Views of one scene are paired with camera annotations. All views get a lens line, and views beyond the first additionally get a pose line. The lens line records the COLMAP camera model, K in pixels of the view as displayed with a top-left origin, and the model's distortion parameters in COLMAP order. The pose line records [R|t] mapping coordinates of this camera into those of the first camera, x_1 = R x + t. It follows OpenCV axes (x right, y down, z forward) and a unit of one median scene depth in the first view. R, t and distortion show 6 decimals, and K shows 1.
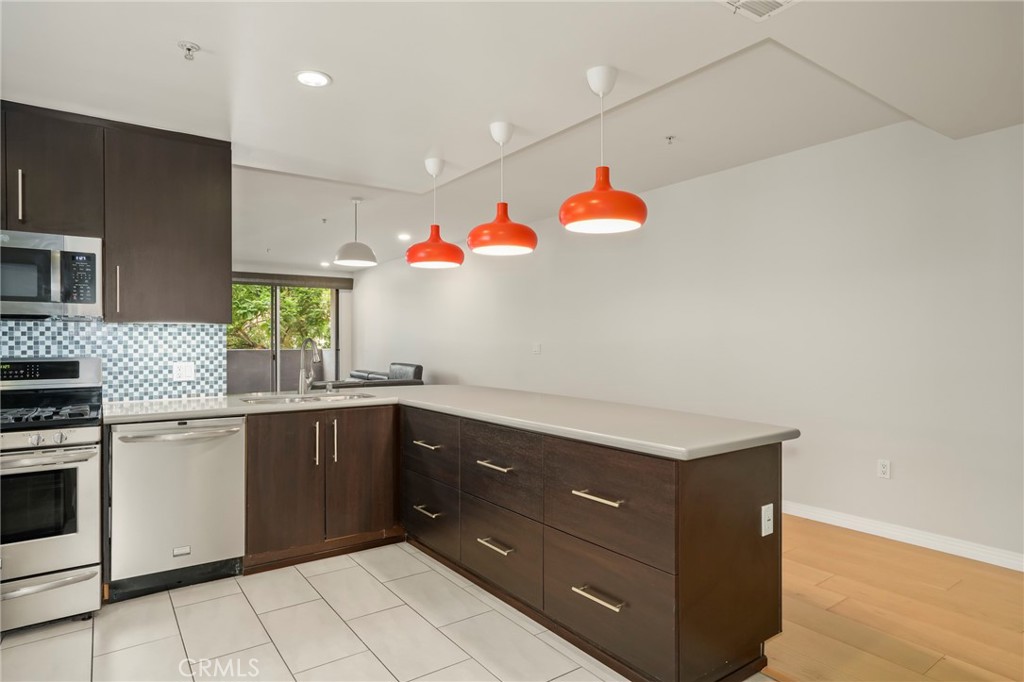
lens RADIAL K [[581.0, 0, 513.7], [0, 581.0, 337.9], [0, 0, 1]] dist [-0.018634, 0.004765]
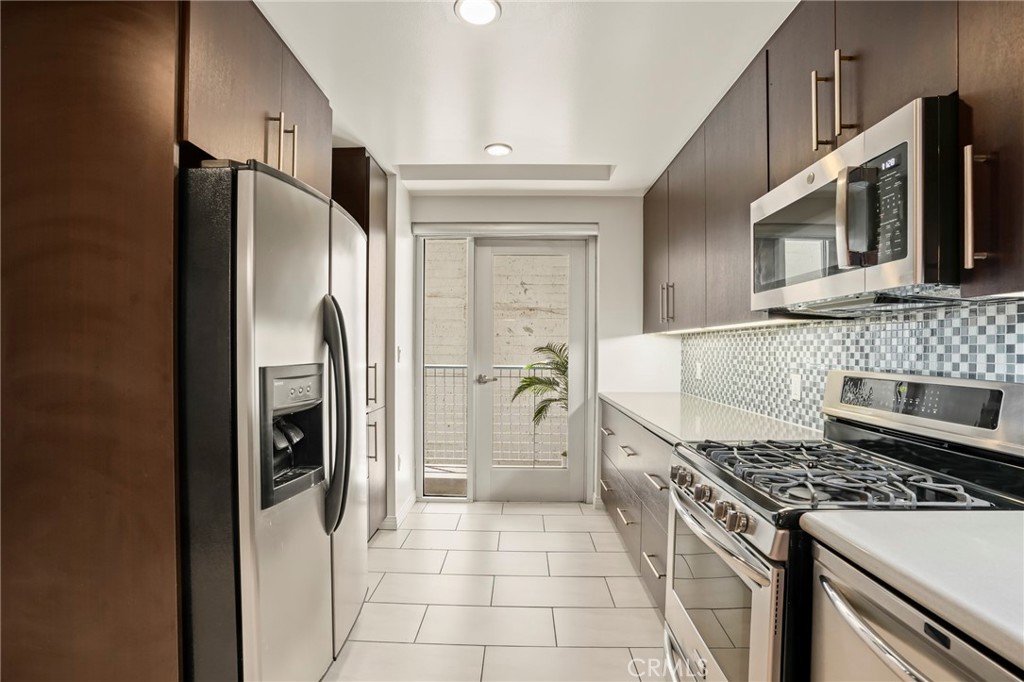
lens RADIAL K [[475.8, 0, 510.6], [0, 475.8, 359.6], [0, 0, 1]] dist [-0.049488, 0.017433]
pose [[-0.593842, 0.026438, -0.804147, -0.249371], [0.007878, 0.999603, 0.027046, 0.003837], [0.804543, 0.009726, -0.593814, 0.889311]]
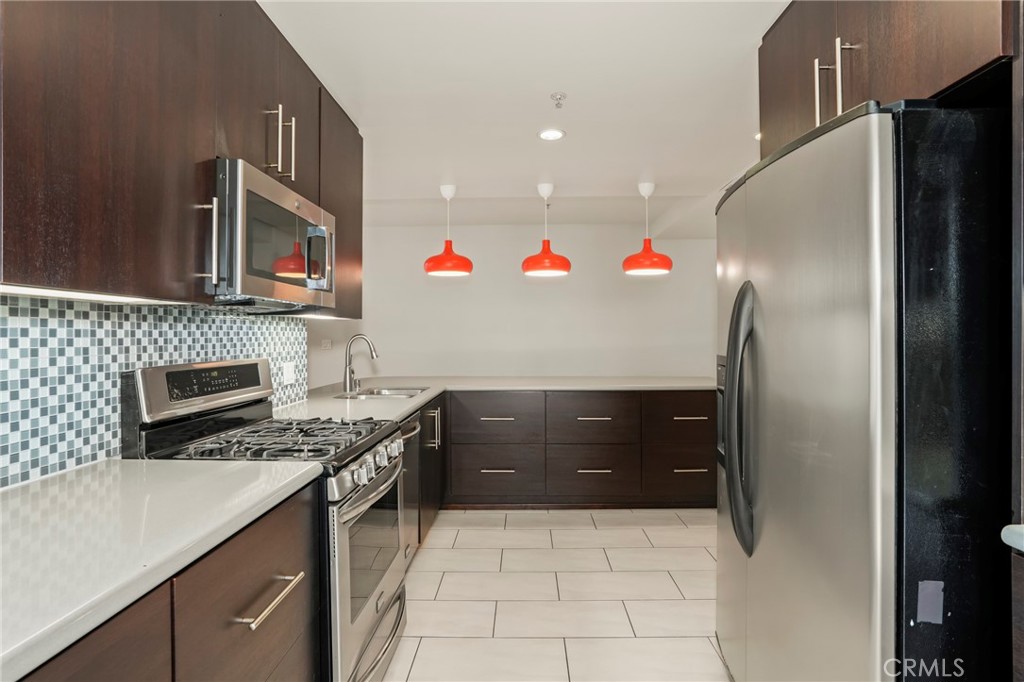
lens RADIAL K [[529.0, 0, 516.9], [0, 529.0, 337.2], [0, 0, 1]] dist [-0.034820, -0.000078]
pose [[0.587472, -0.003907, 0.809235, -1.102464], [0.009145, 0.999957, -0.001811, 0.009223], [-0.809193, 0.008464, 0.587483, 0.294037]]
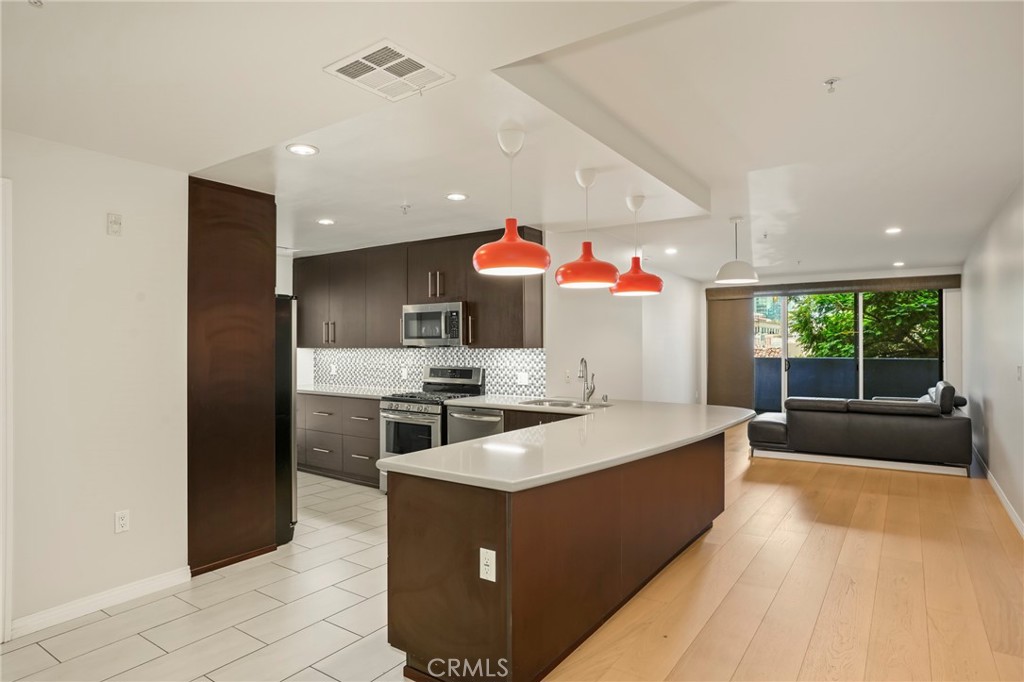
lens RADIAL K [[581.0, 0, 507.4], [0, 581.0, 343.5], [0, 0, 1]] dist [-0.018634, 0.004765]
pose [[0.333935, 0.004196, -0.942587, 0.964965], [0.004923, 0.999969, 0.006195, -0.050189], [0.942583, -0.006710, 0.333904, 0.488864]]
